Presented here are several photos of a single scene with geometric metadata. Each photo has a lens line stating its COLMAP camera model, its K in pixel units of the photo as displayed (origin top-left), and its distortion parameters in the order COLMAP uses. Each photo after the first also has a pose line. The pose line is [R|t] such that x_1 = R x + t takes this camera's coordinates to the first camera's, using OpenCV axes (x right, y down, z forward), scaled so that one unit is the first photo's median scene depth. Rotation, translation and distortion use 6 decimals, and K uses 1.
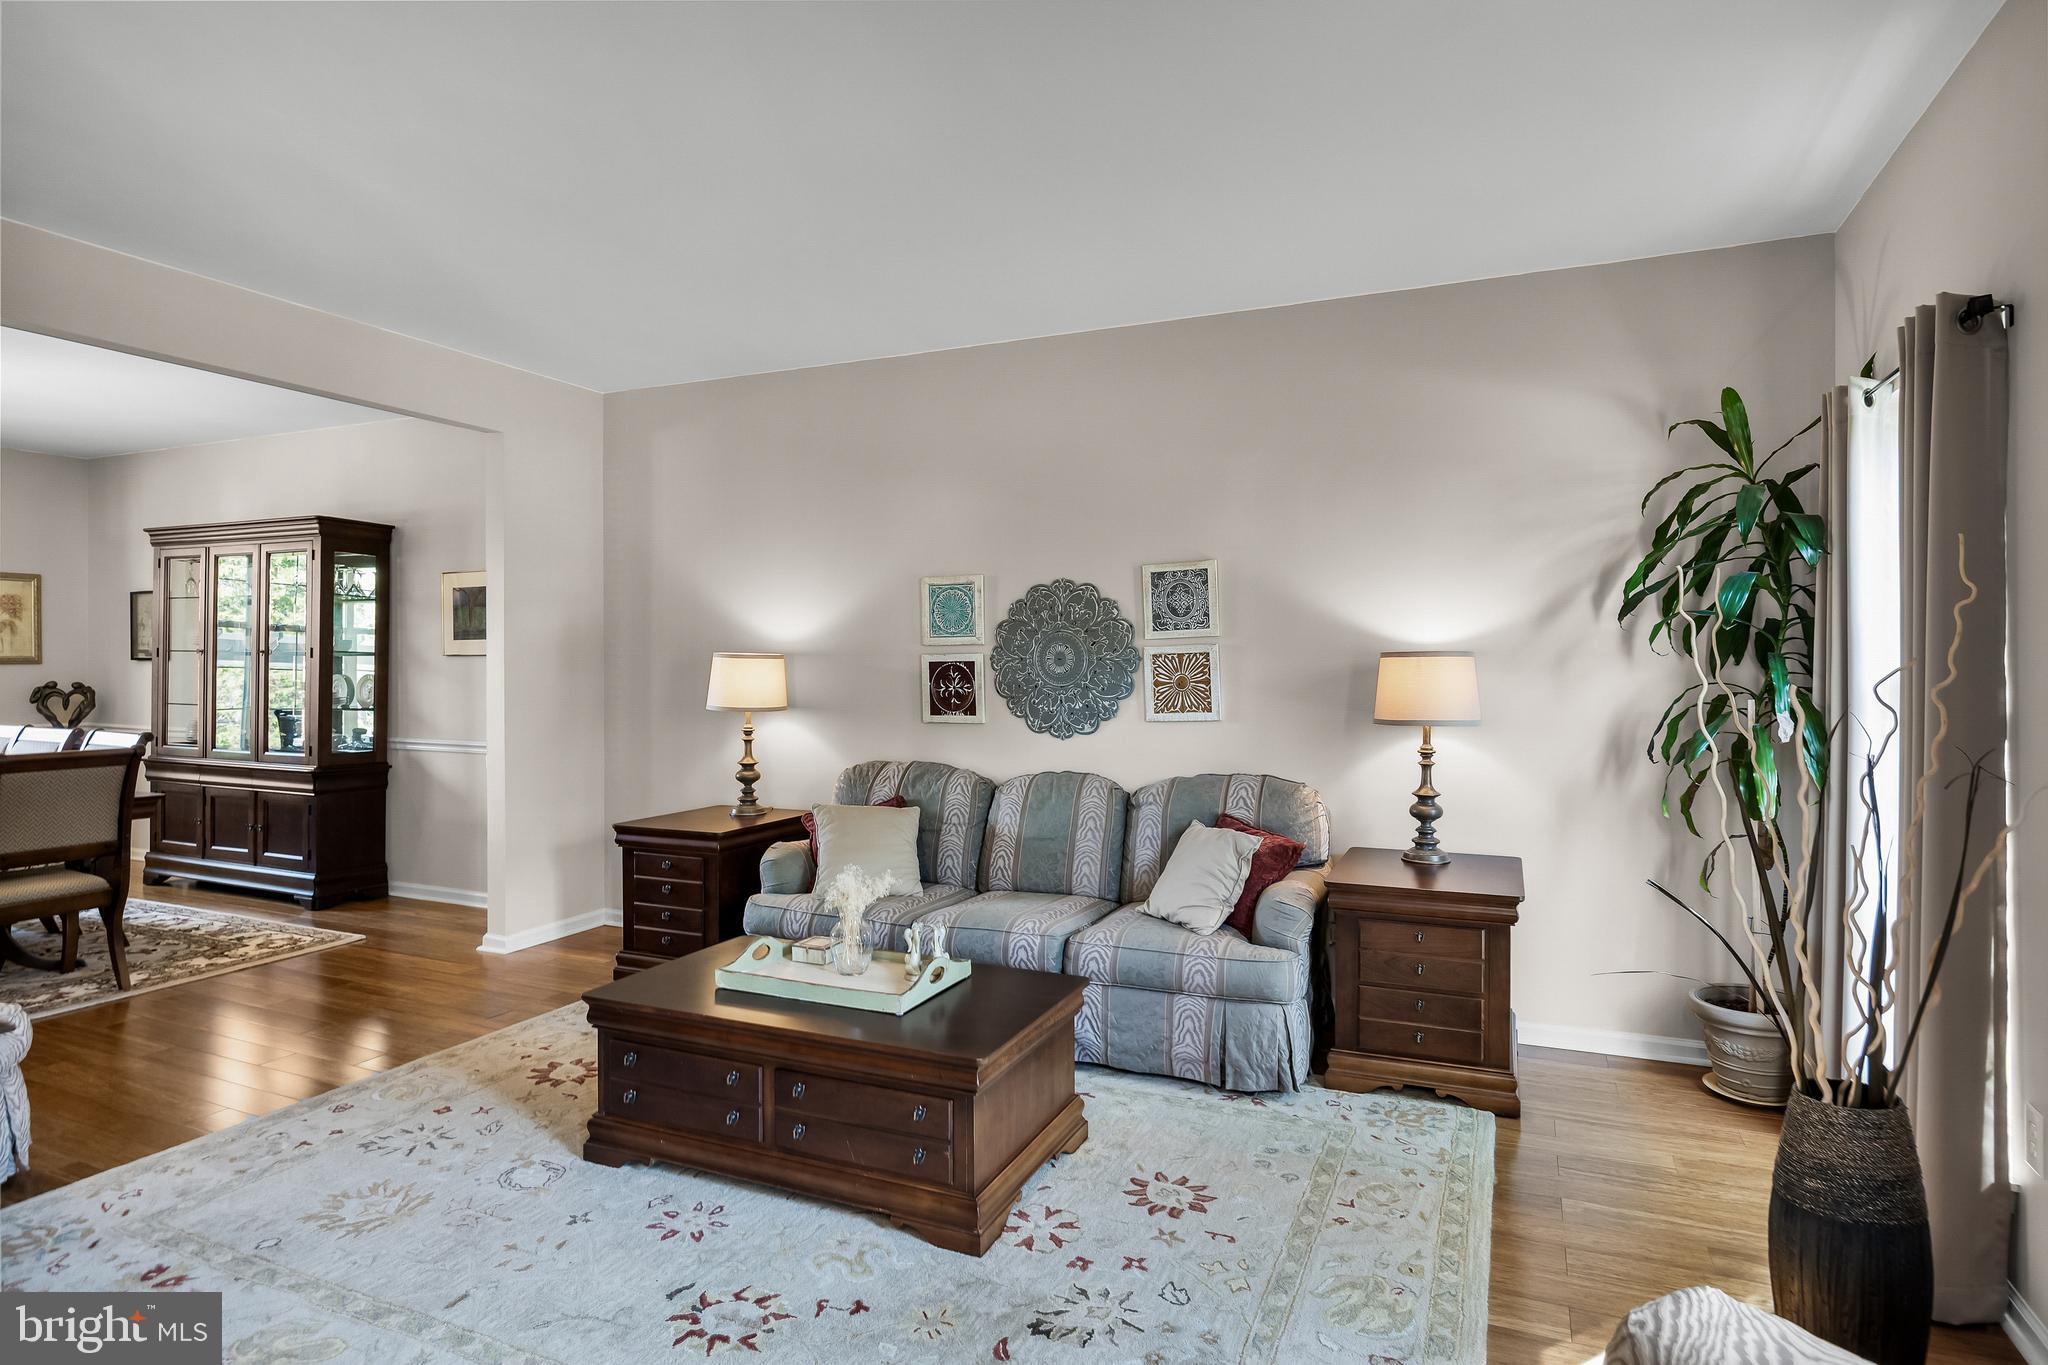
lens RADIAL K [[1101.6, 0, 1029.8], [0, 1101.6, 667.3], [0, 0, 1]] dist [-0.009613, -0.001473]
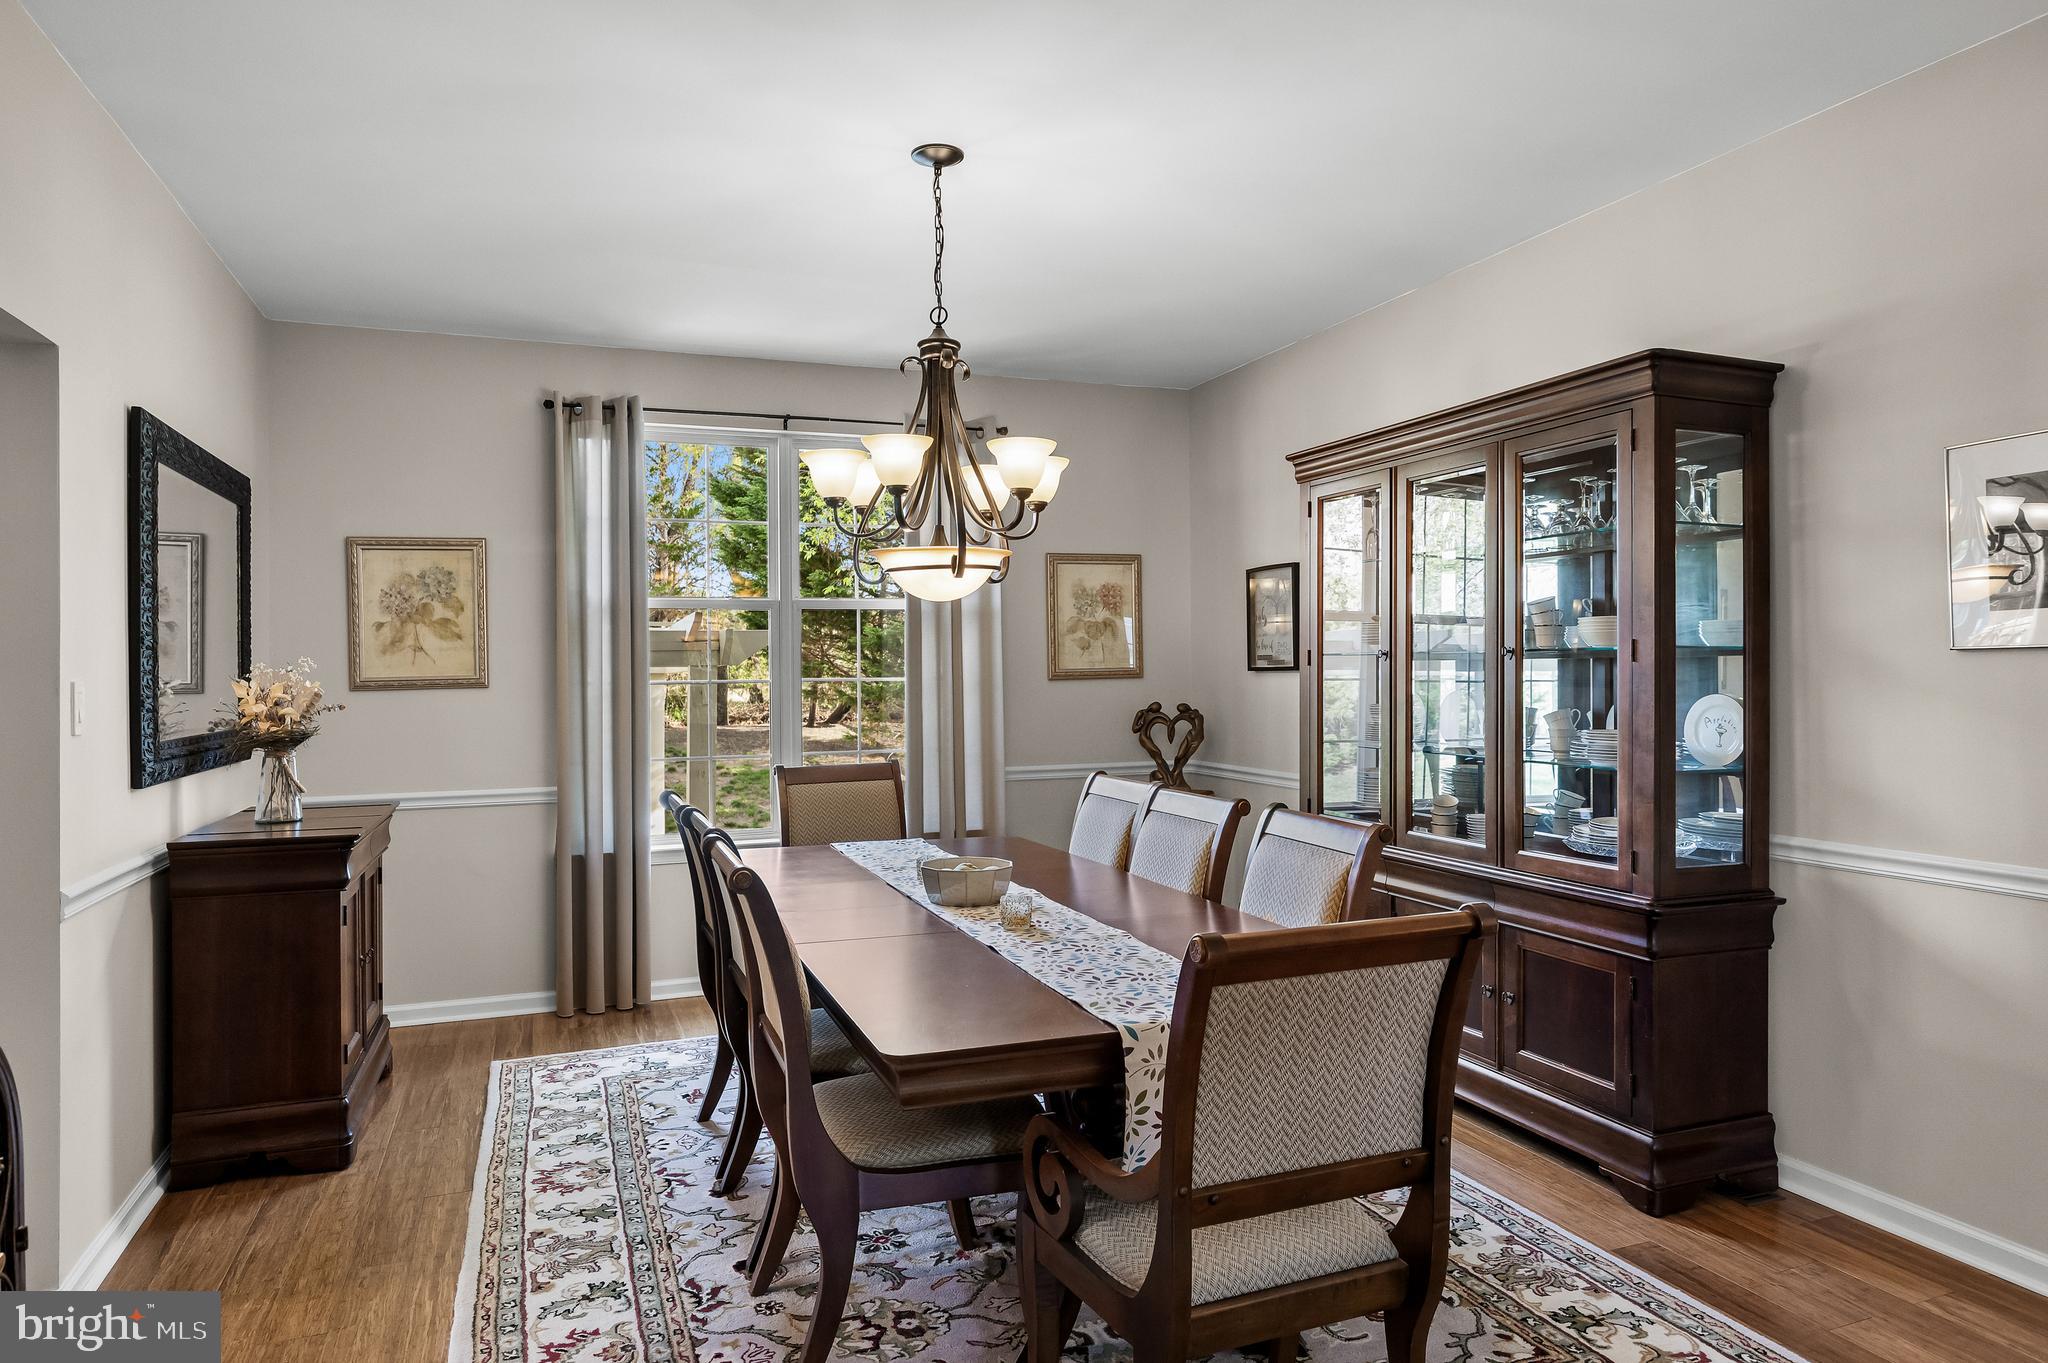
lens RADIAL K [[1252.2, 0, 1024.4], [0, 1252.2, 682.1], [0, 0, 1]] dist [-0.002153, -0.000434]
pose [[0.707052, -0.003403, -0.707153, -0.465893], [0.005085, 0.999987, 0.000272, -0.001065], [0.707143, -0.003788, 0.707060, 0.445820]]
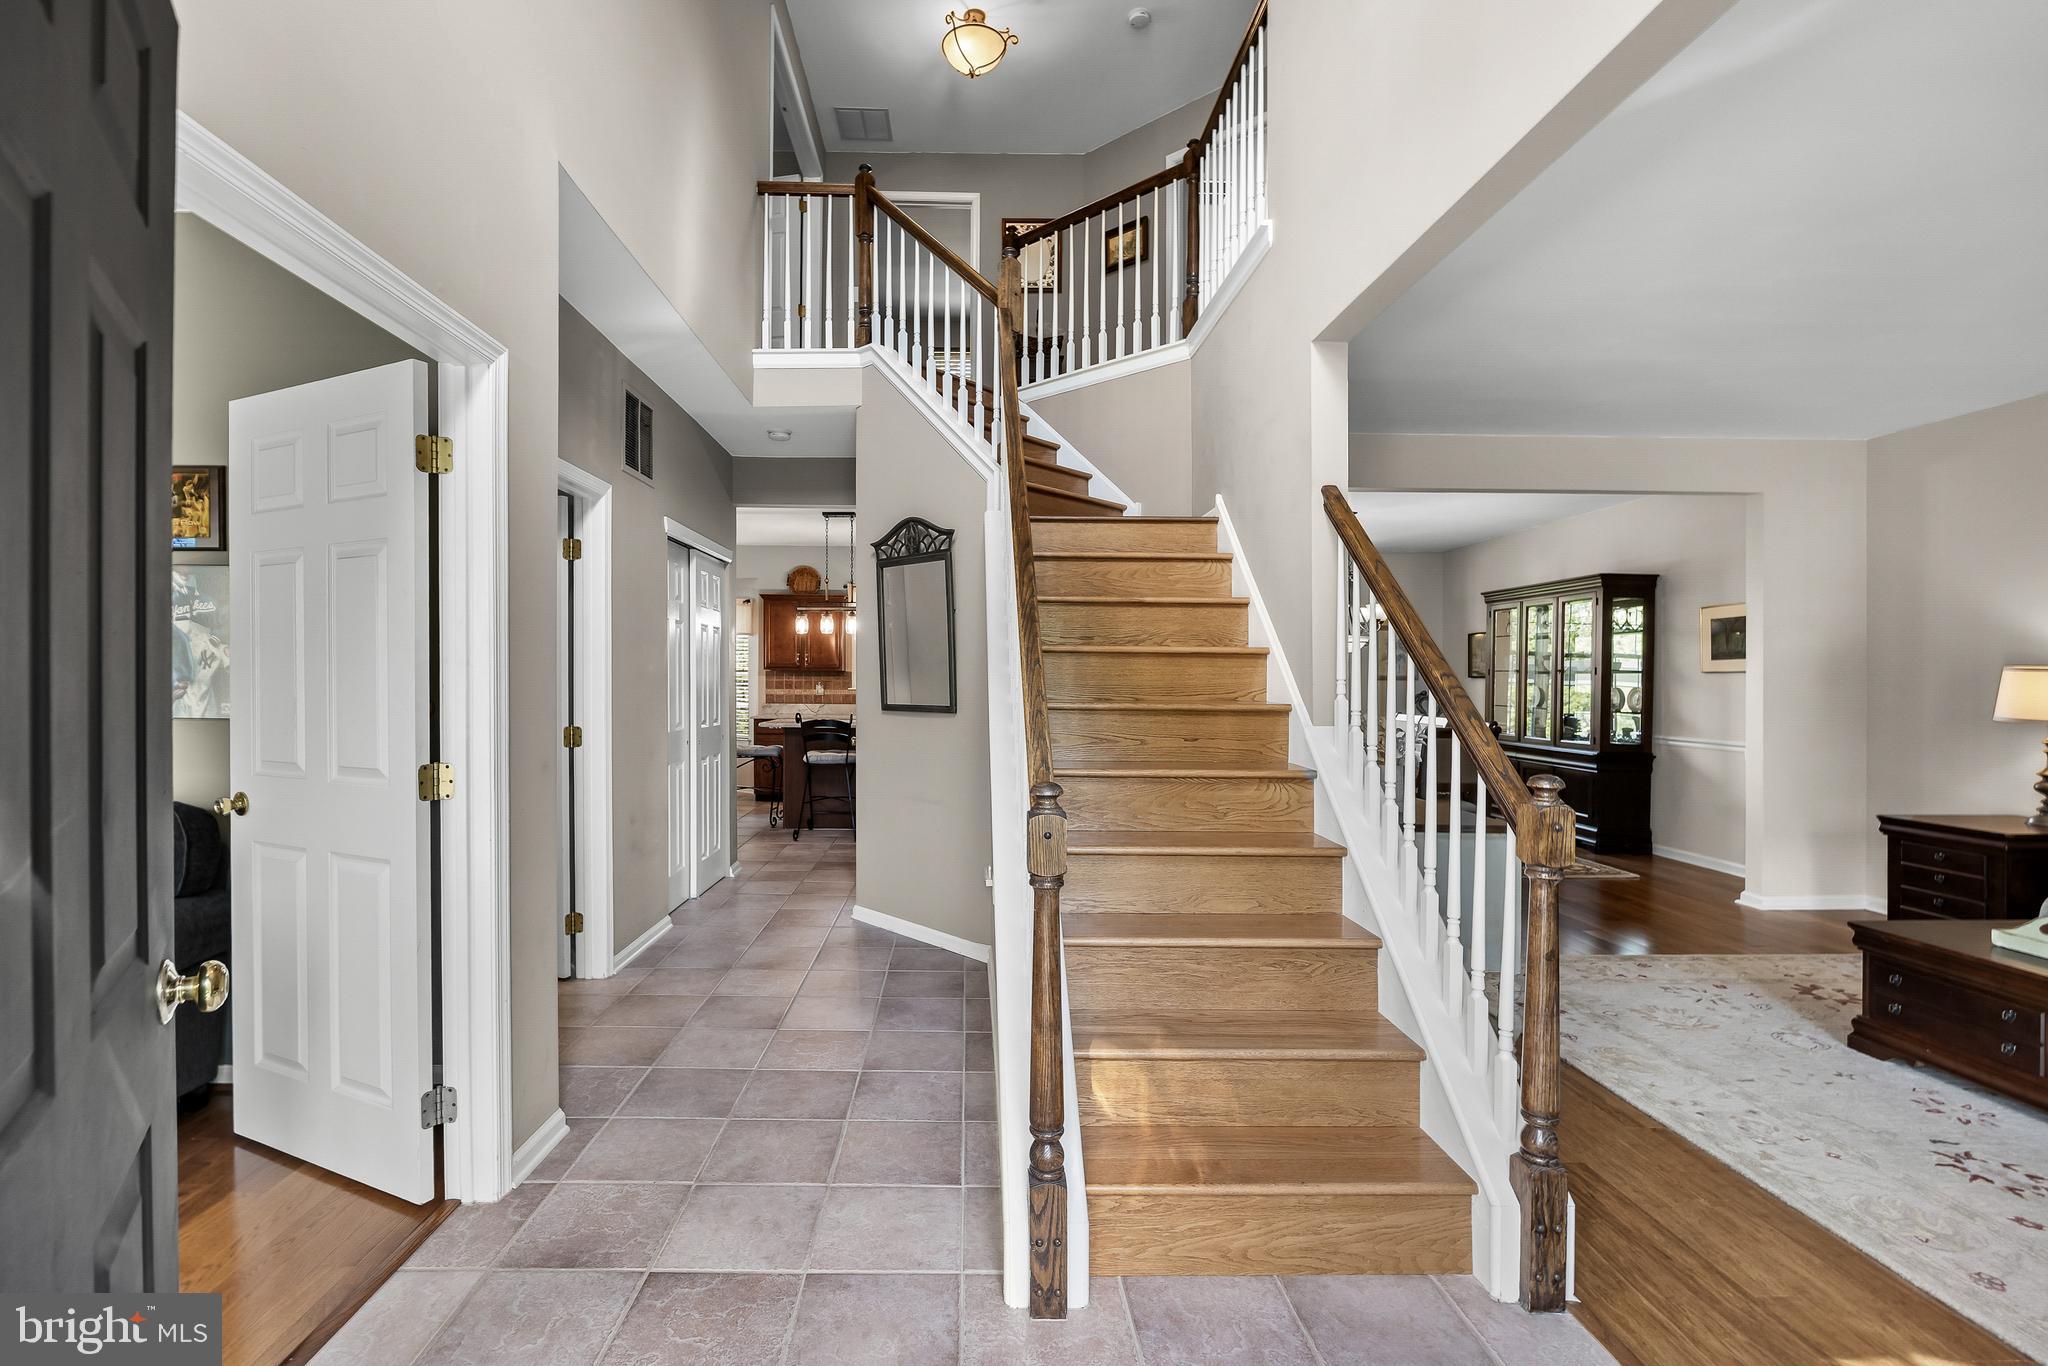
lens RADIAL K [[903.0, 0, 986.4], [0, 903.0, 681.8], [0, 0, 1]] dist [-0.001012, 0.000165]
pose [[0.419097, 0.002462, -0.907938, 0.072089], [-0.007819, 0.999969, -0.000898, 0.007565], [0.907908, 0.007476, 0.419103, -0.200169]]
